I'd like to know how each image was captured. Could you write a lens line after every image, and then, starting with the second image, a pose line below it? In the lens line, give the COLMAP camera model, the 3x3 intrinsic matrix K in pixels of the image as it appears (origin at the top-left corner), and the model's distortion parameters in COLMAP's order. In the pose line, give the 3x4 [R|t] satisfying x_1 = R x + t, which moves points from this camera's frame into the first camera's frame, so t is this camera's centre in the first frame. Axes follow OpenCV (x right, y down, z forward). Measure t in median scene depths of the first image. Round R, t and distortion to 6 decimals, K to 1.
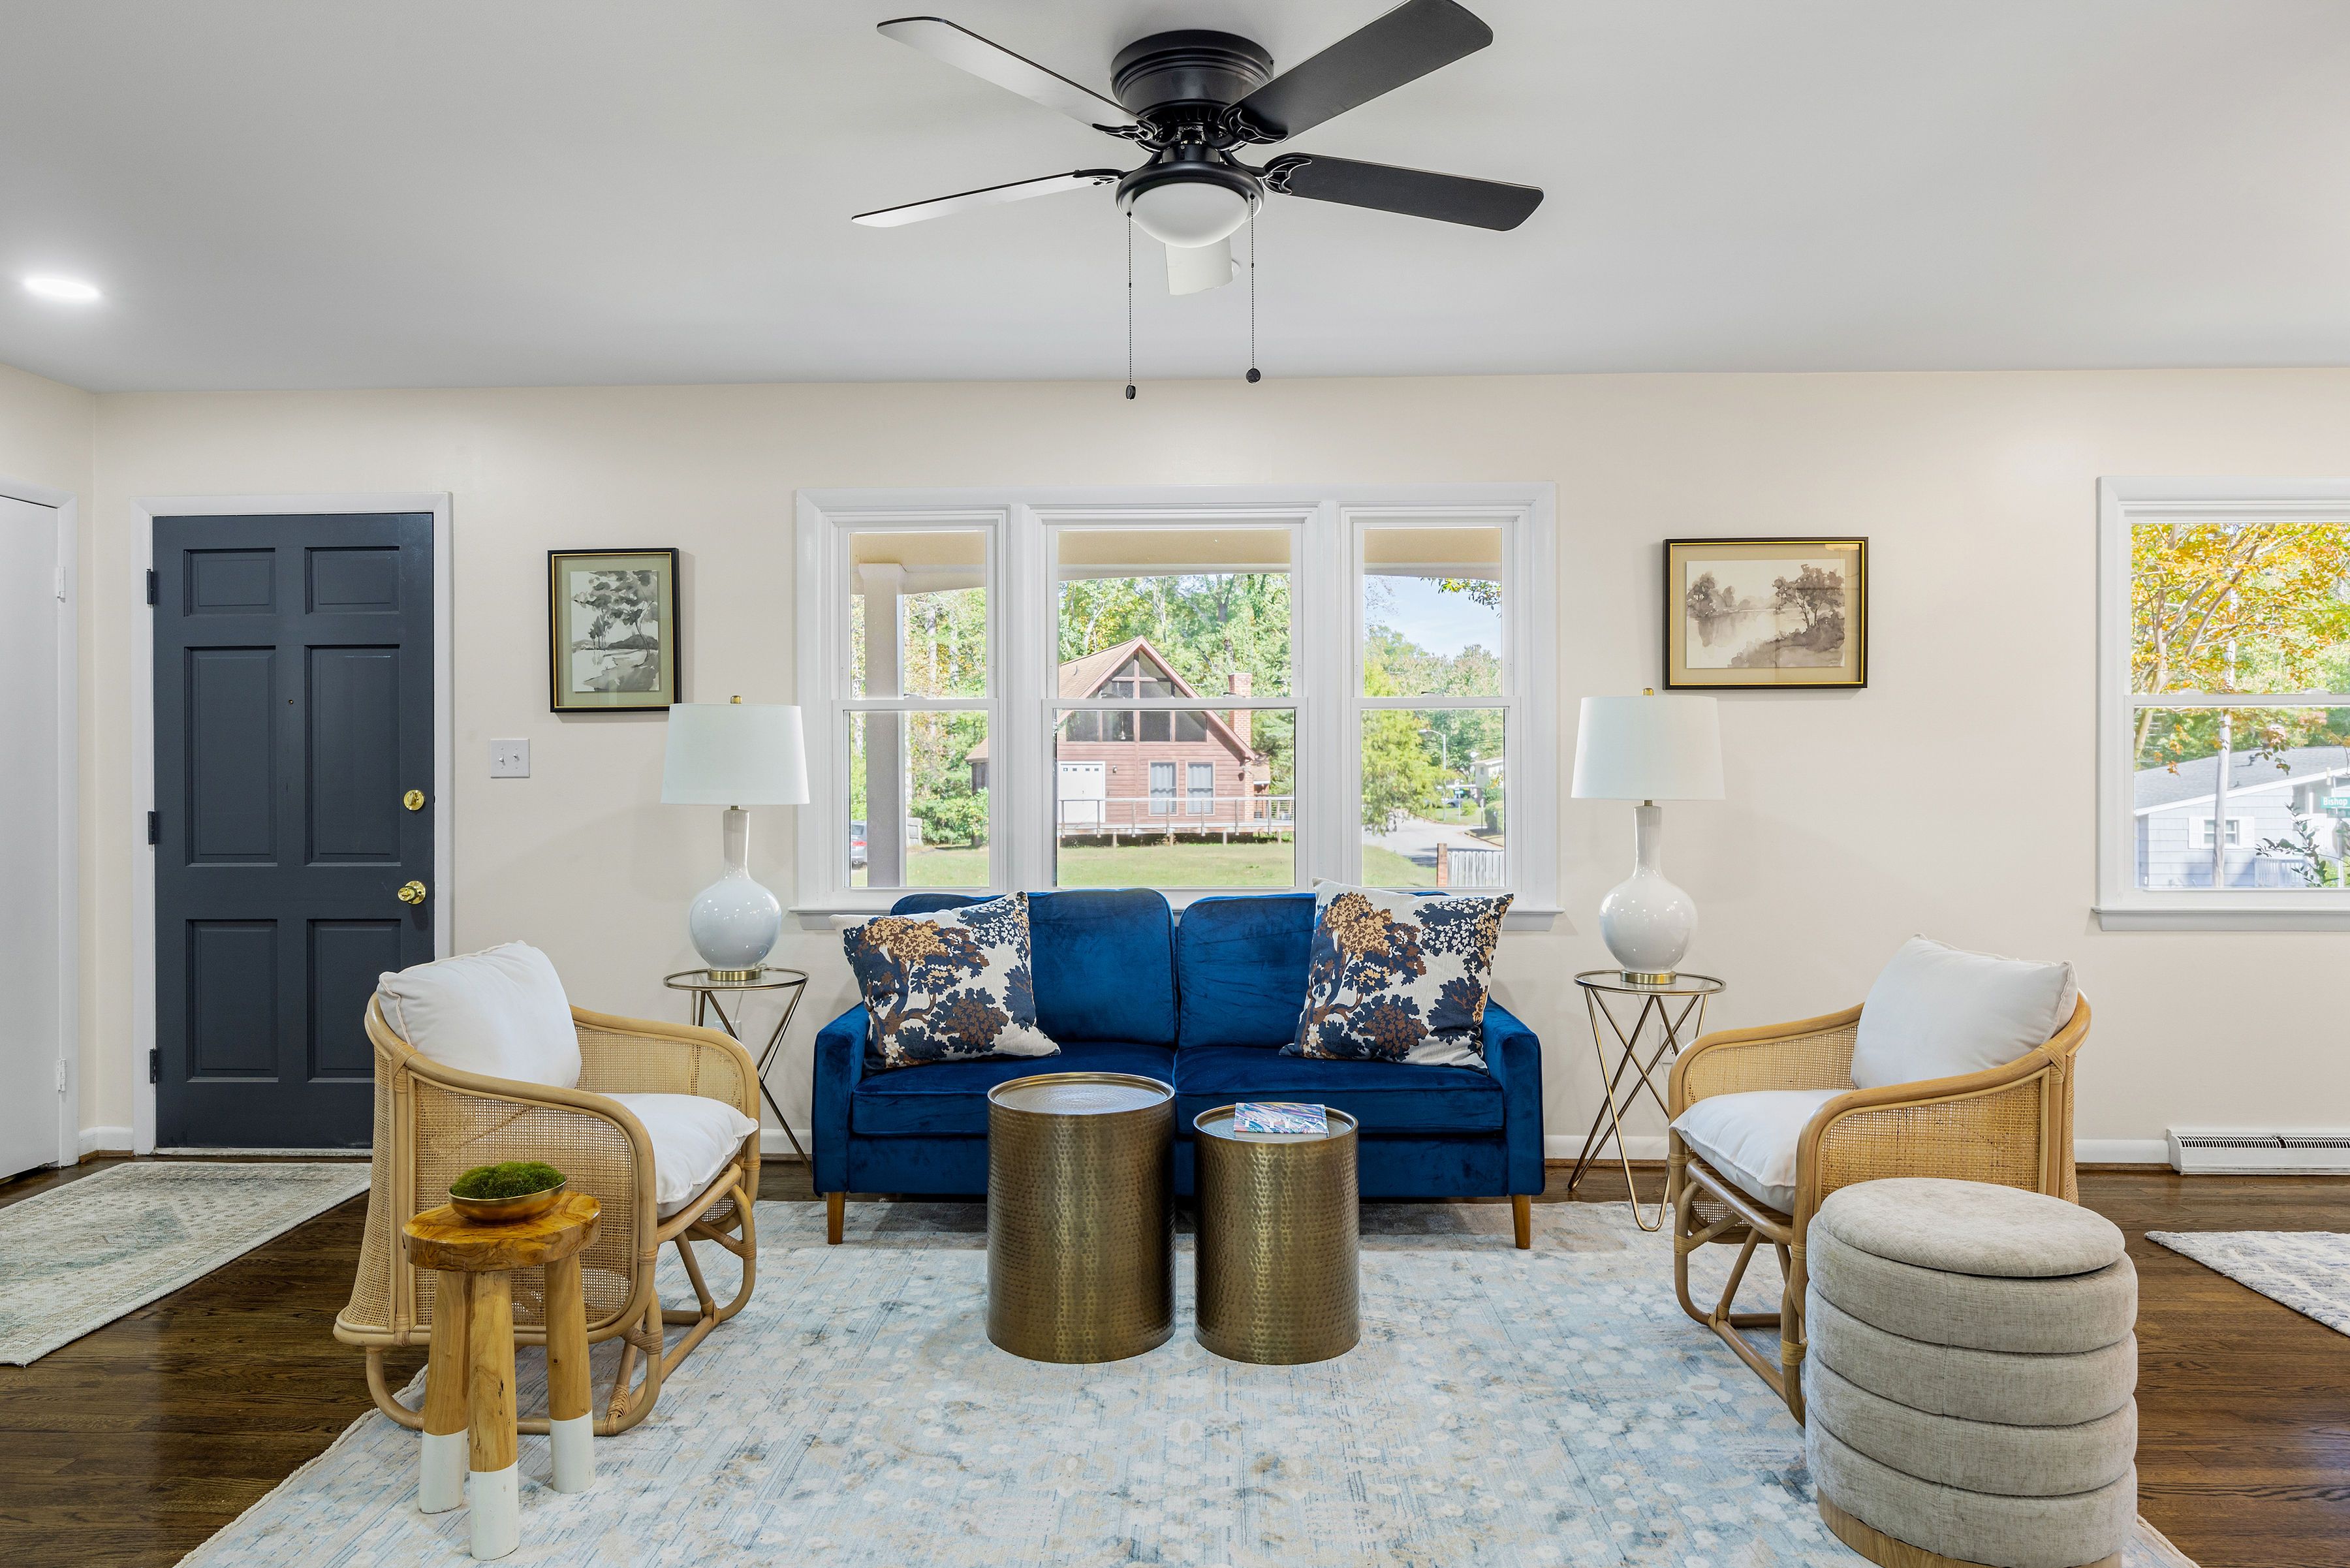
lens RADIAL K [[1409.8, 0, 1158.8], [0, 1409.8, 786.1], [0, 0, 1]] dist [-0.007042, -0.000256]
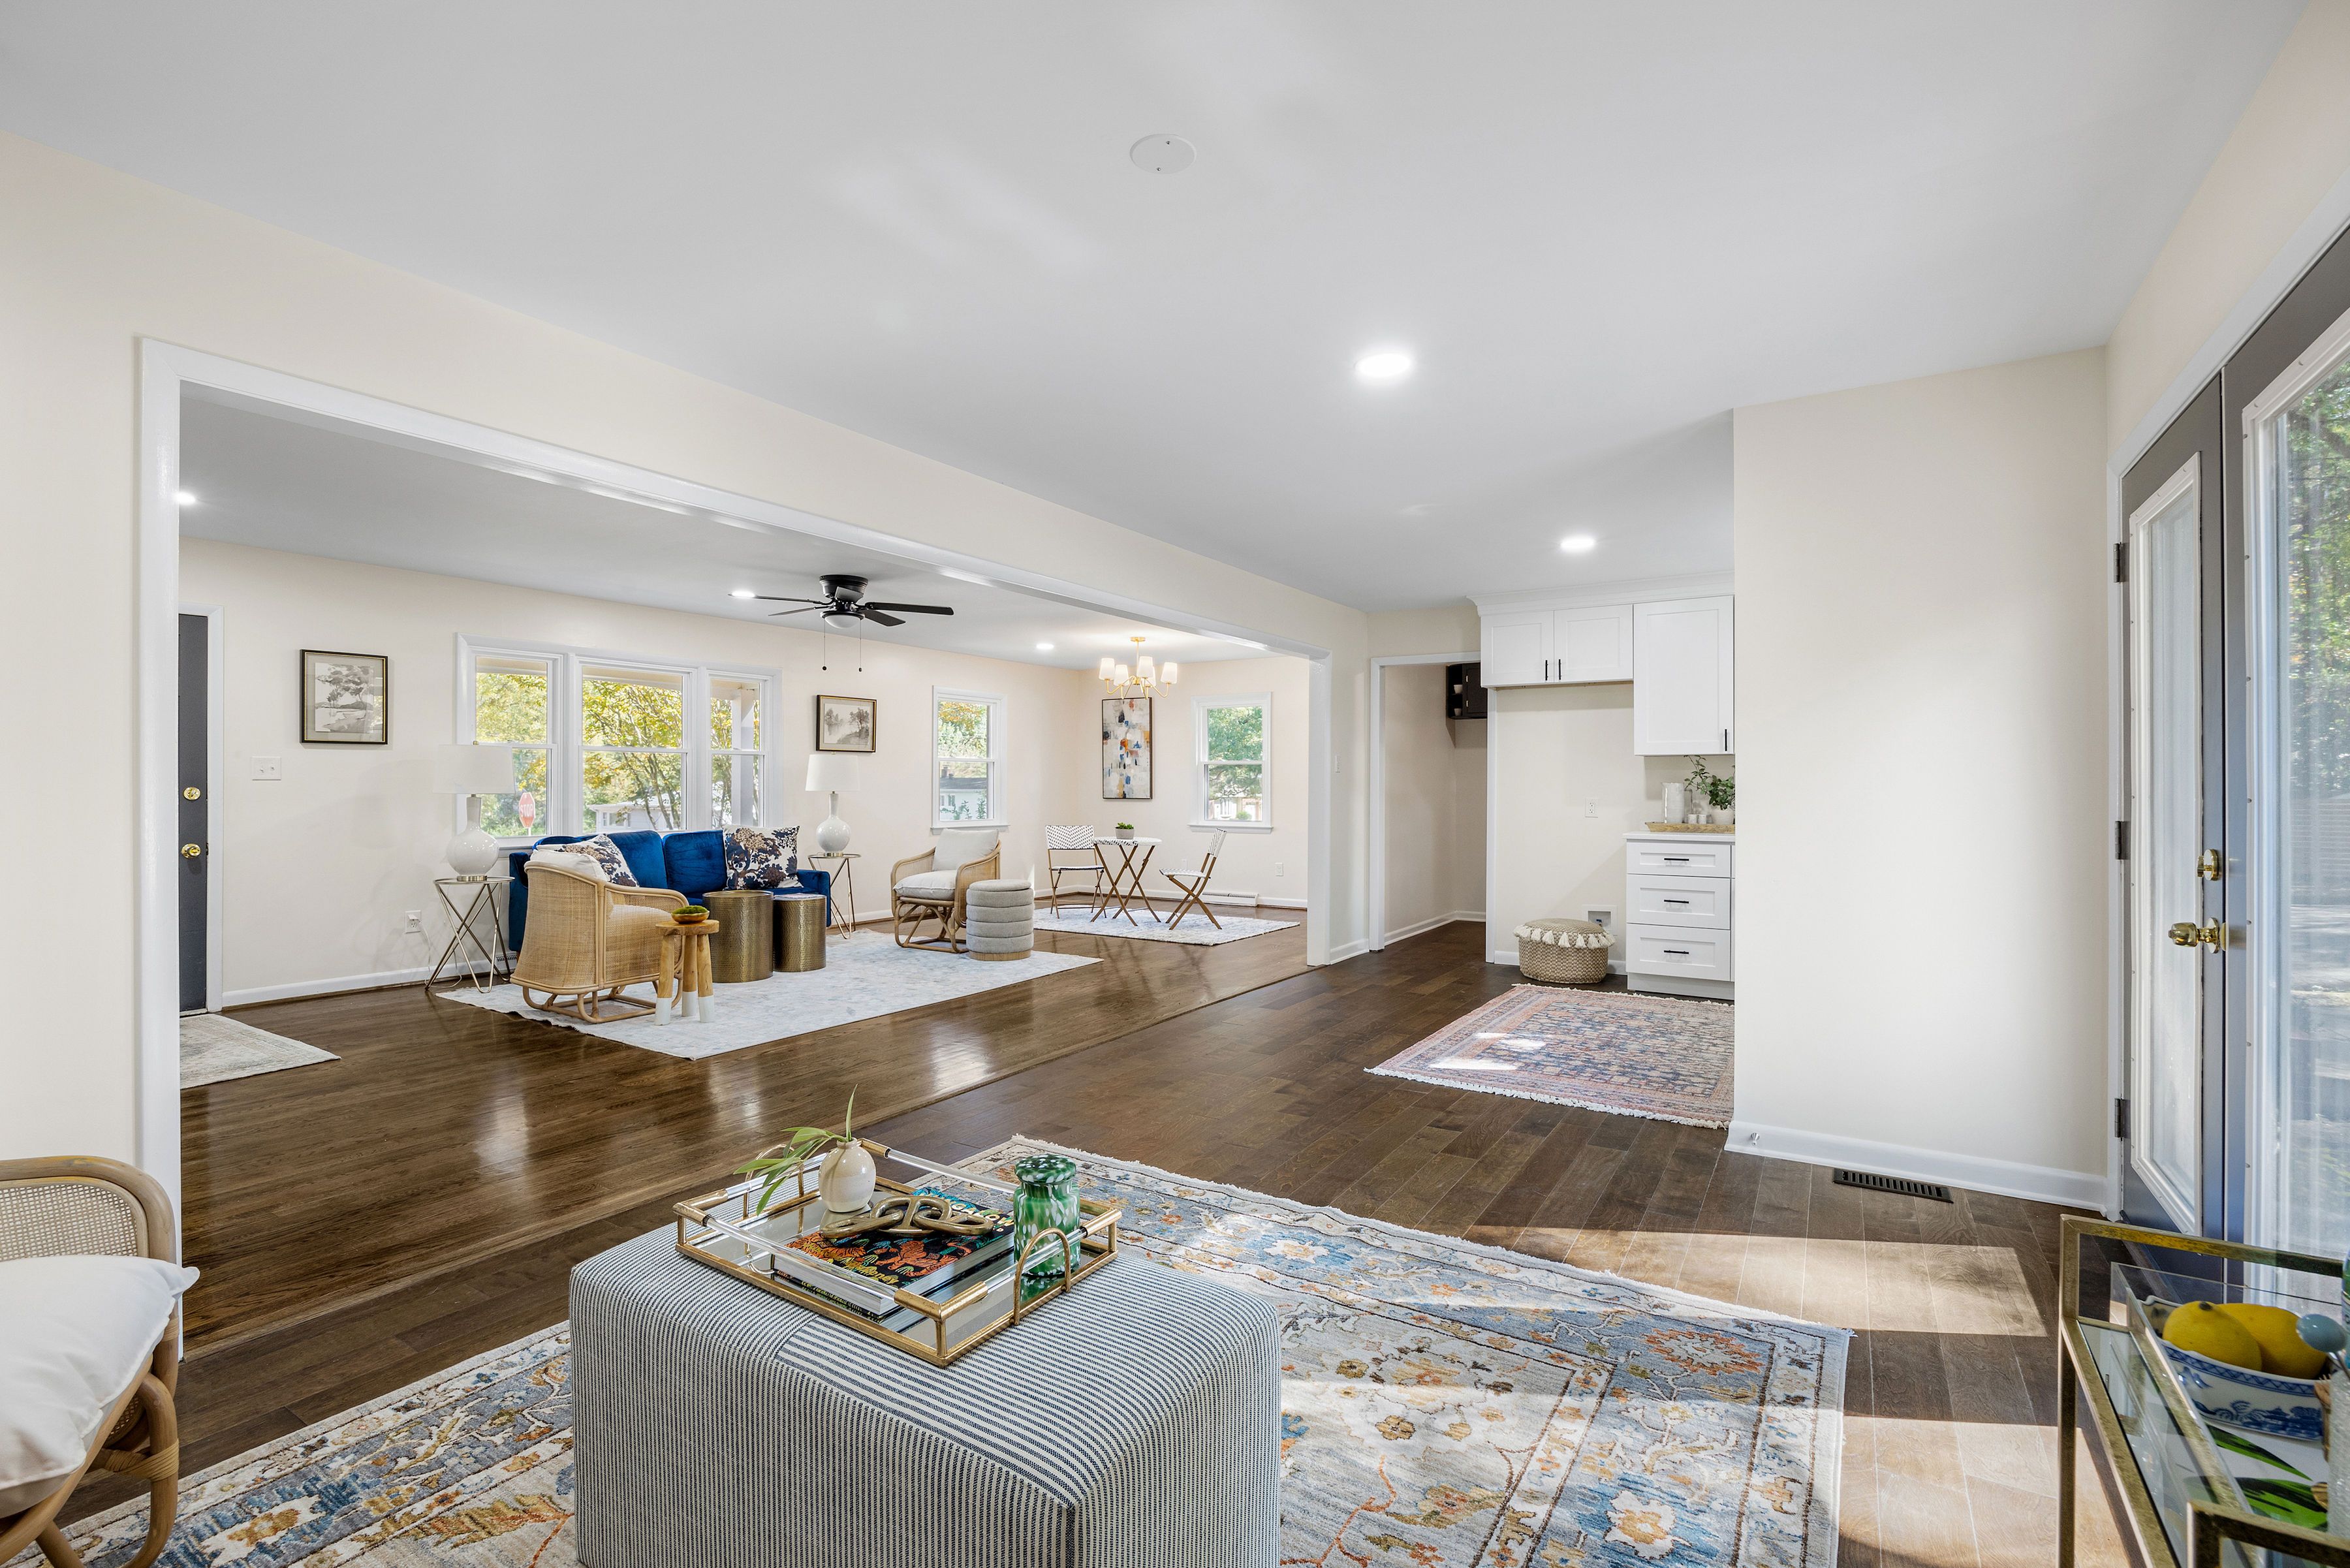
lens RADIAL K [[1070.1, 0, 1180.1], [0, 1070.1, 786.8], [0, 0, 1]] dist [-0.020837, 0.004769]
pose [[0.501020, 0.002954, 0.865431, -1.107866], [0.003447, 0.999979, -0.005408, 0.013651], [-0.865429, 0.005693, 0.500999, -0.638884]]
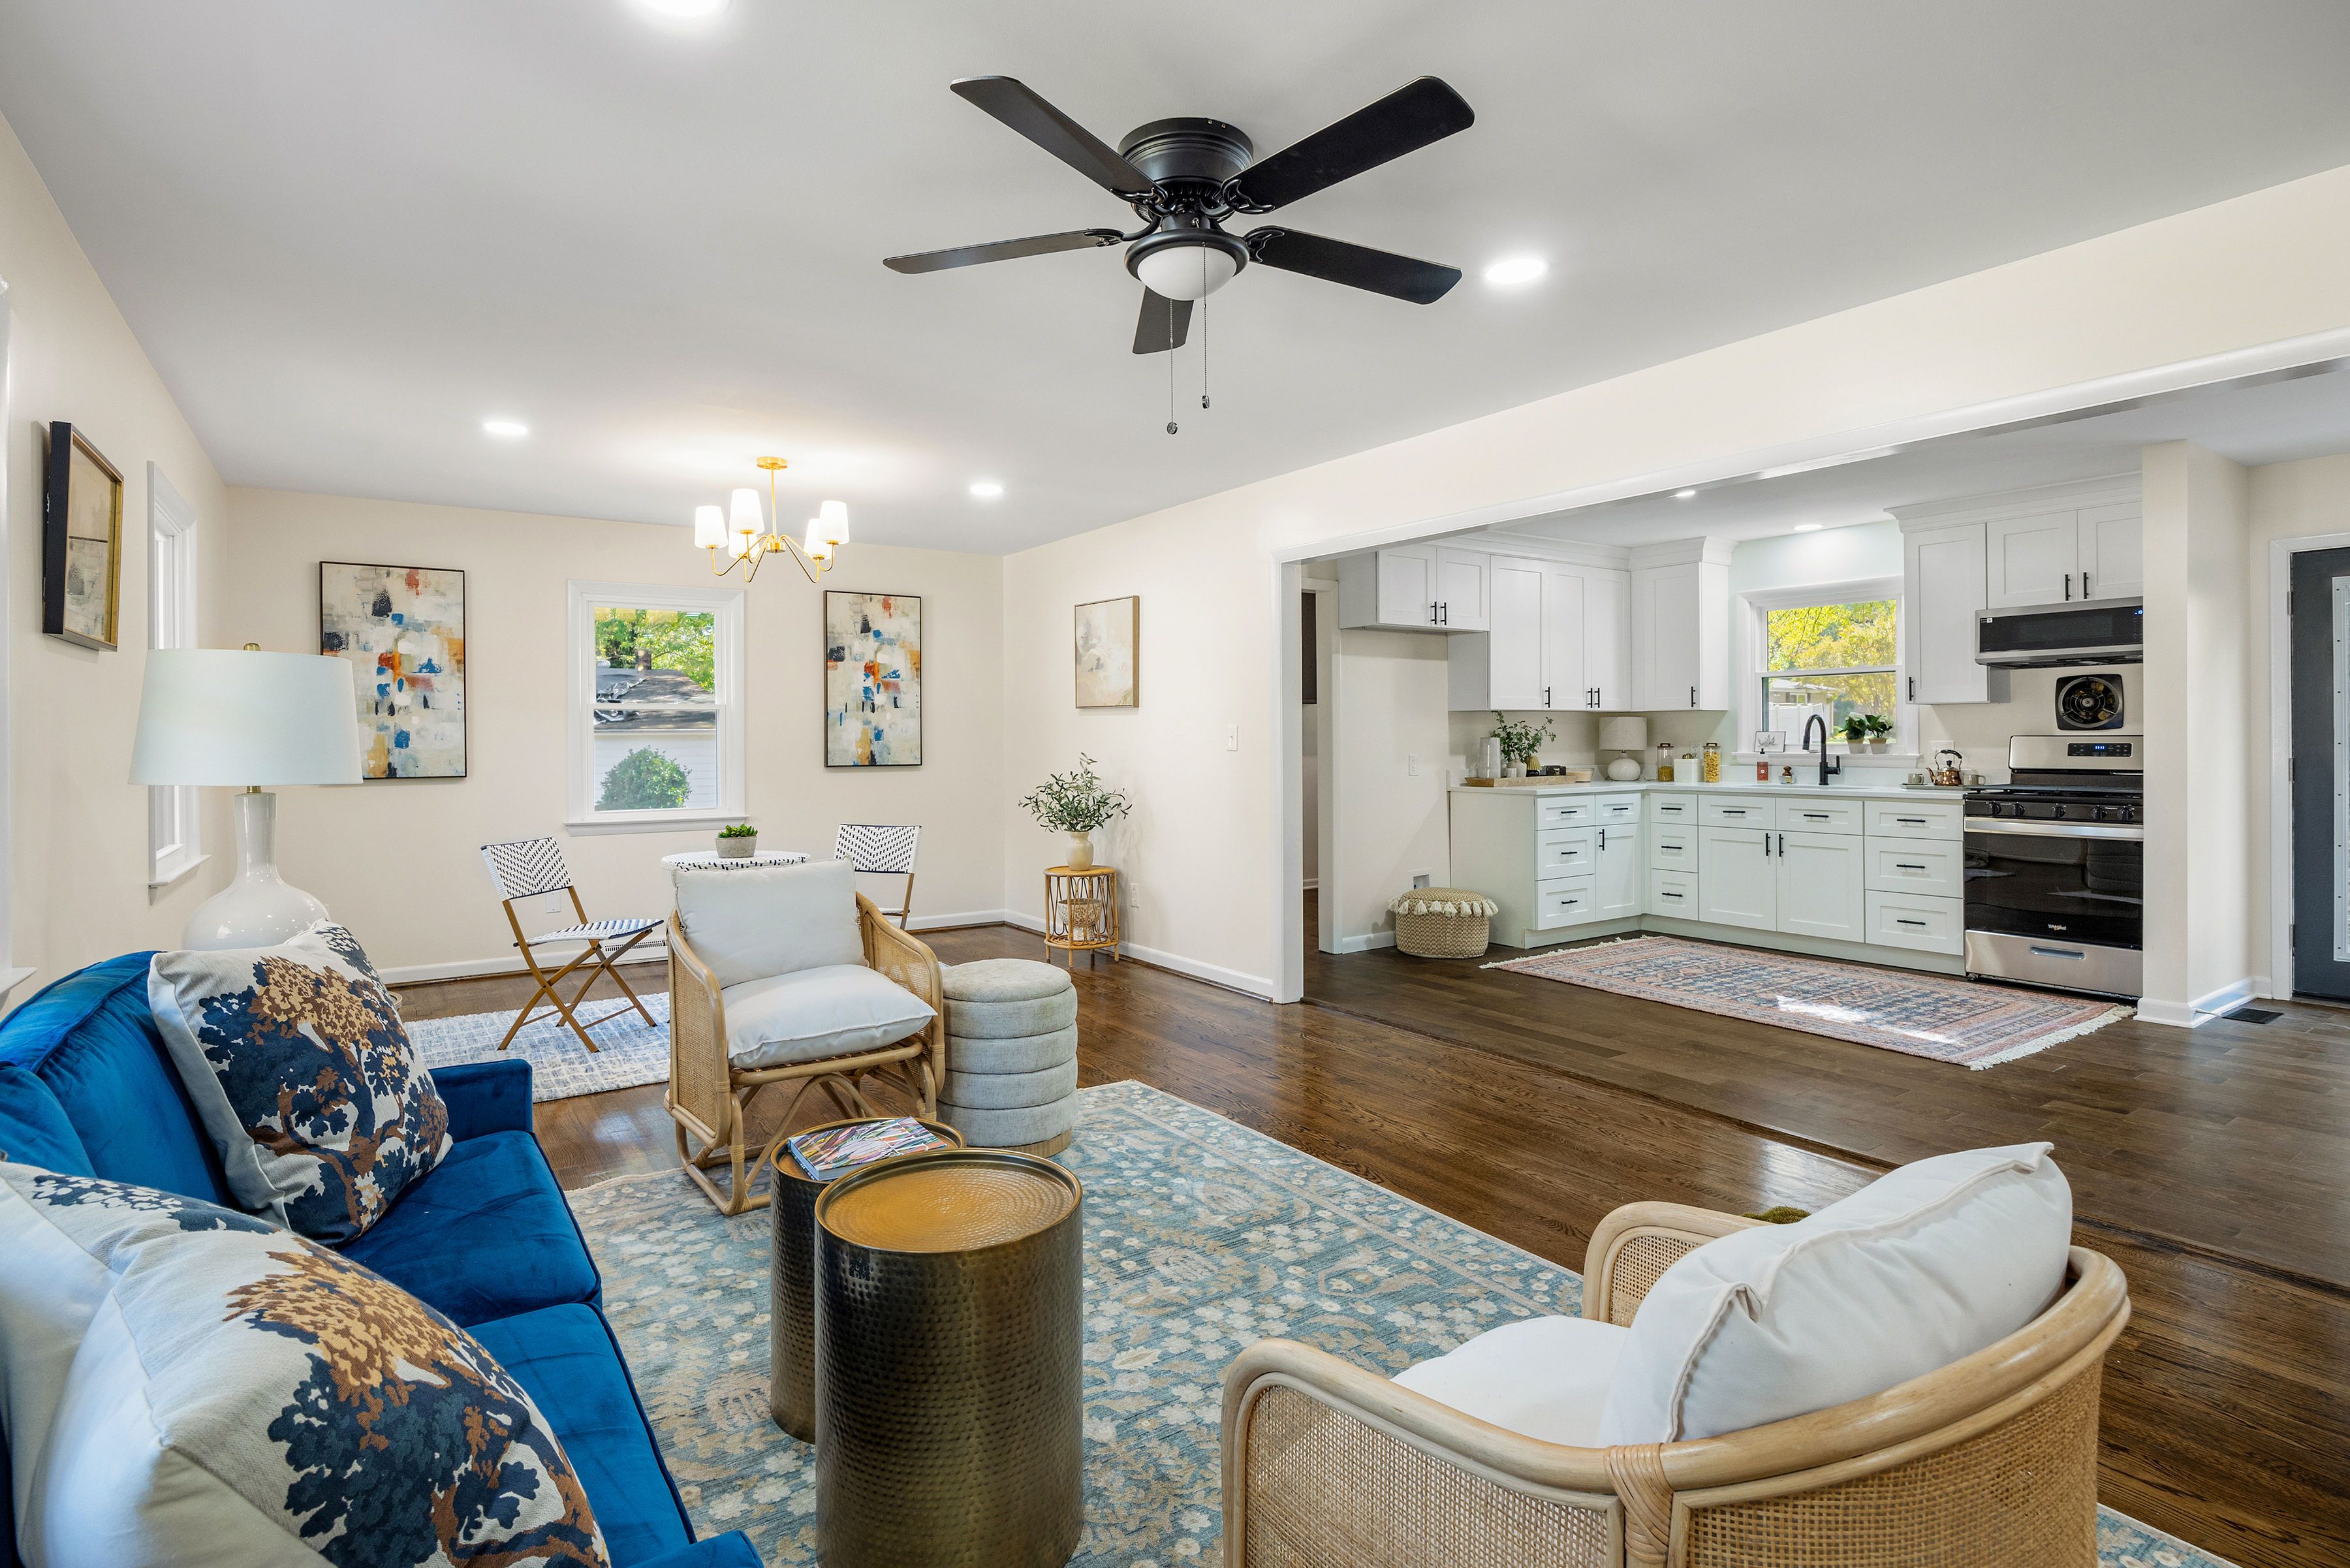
lens RADIAL K [[1102.4, 0, 1176.3], [0, 1102.4, 745.2], [0, 0, 1]] dist [-0.021561, 0.003403]
pose [[-0.580769, 0.002132, 0.814065, -0.426960], [0.014860, 0.999858, 0.007983, -0.008071], [-0.813932, 0.016733, -0.580718, 0.874682]]
